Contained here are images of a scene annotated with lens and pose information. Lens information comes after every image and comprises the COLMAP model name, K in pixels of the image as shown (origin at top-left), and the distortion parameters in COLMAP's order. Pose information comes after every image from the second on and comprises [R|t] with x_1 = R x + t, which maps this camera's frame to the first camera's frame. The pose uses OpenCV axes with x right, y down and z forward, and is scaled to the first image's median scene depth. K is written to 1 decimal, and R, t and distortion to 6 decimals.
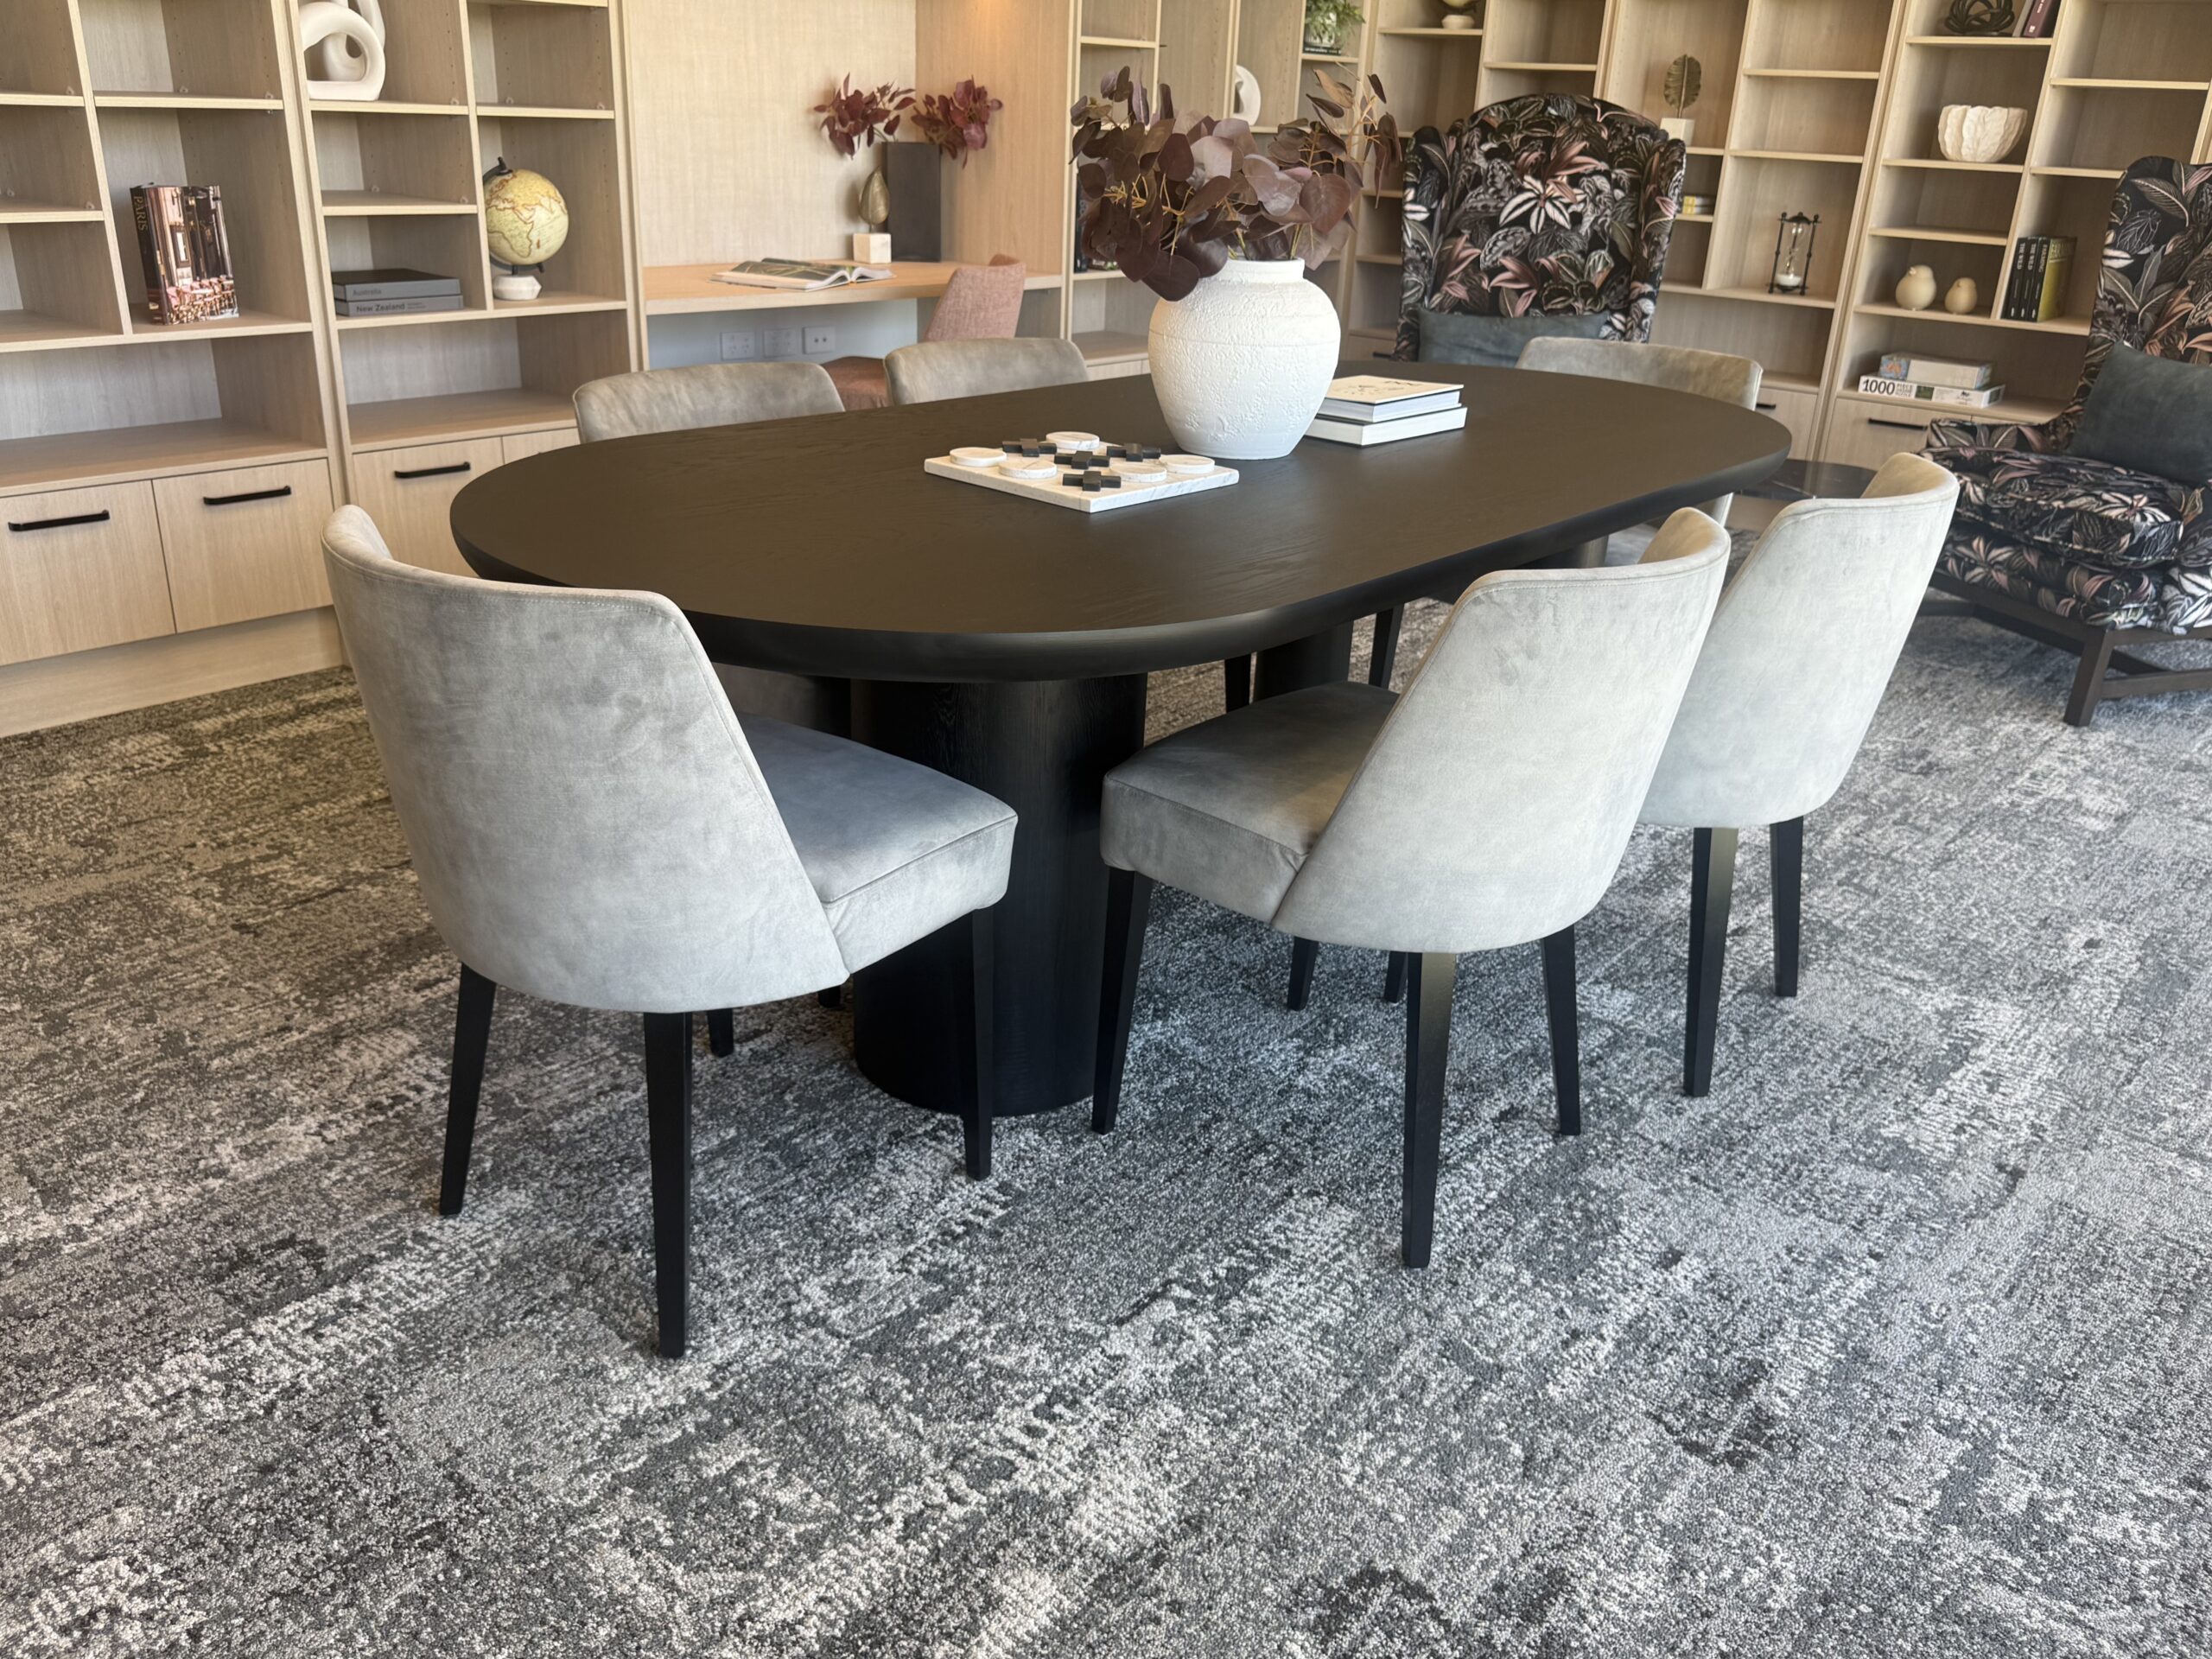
lens RADIAL K [[1779.5, 0, 1106.0], [0, 1779.5, 829.5], [0, 0, 1]] dist [0.072603, -0.101687]
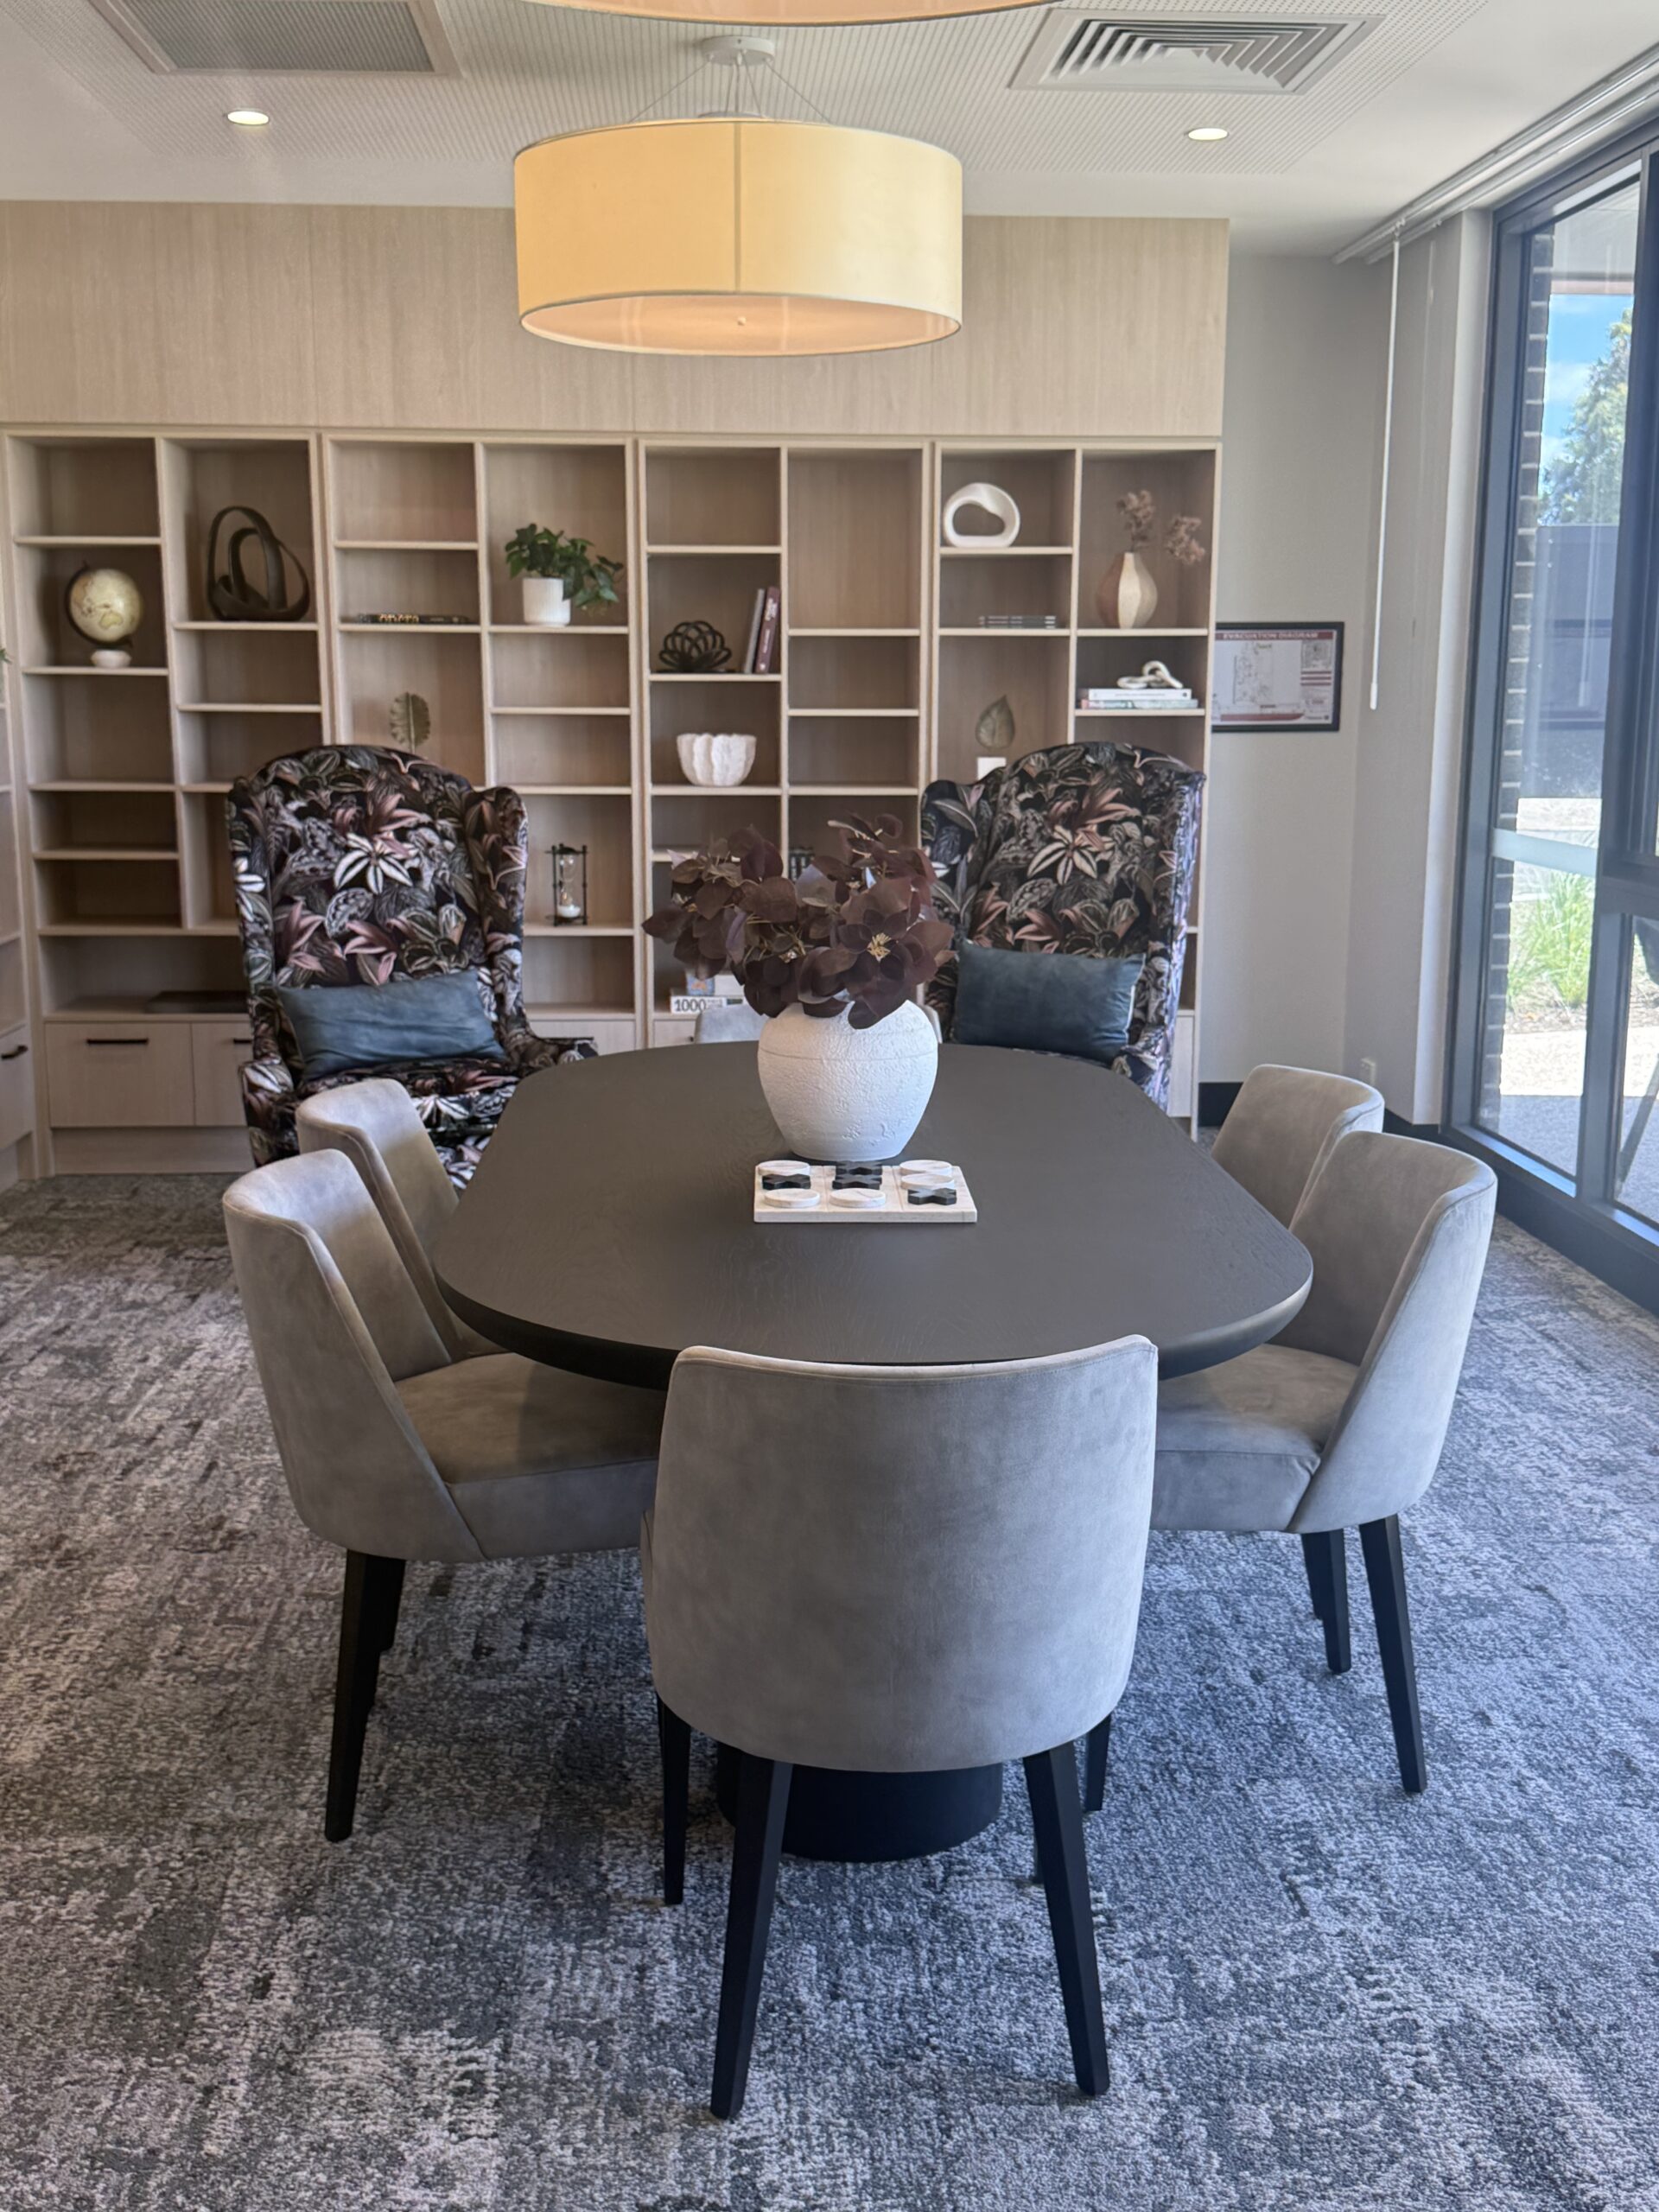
lens RADIAL K [[2428.2, 0, 828.9], [0, 2428.2, 1174.4], [0, 0, 1]] dist [0.188967, -0.523941]
pose [[0.722469, -0.181367, 0.667191, -0.447230], [0.288846, 0.955911, -0.052926, -0.066186], [-0.628177, 0.230953, 0.743004, -0.025752]]
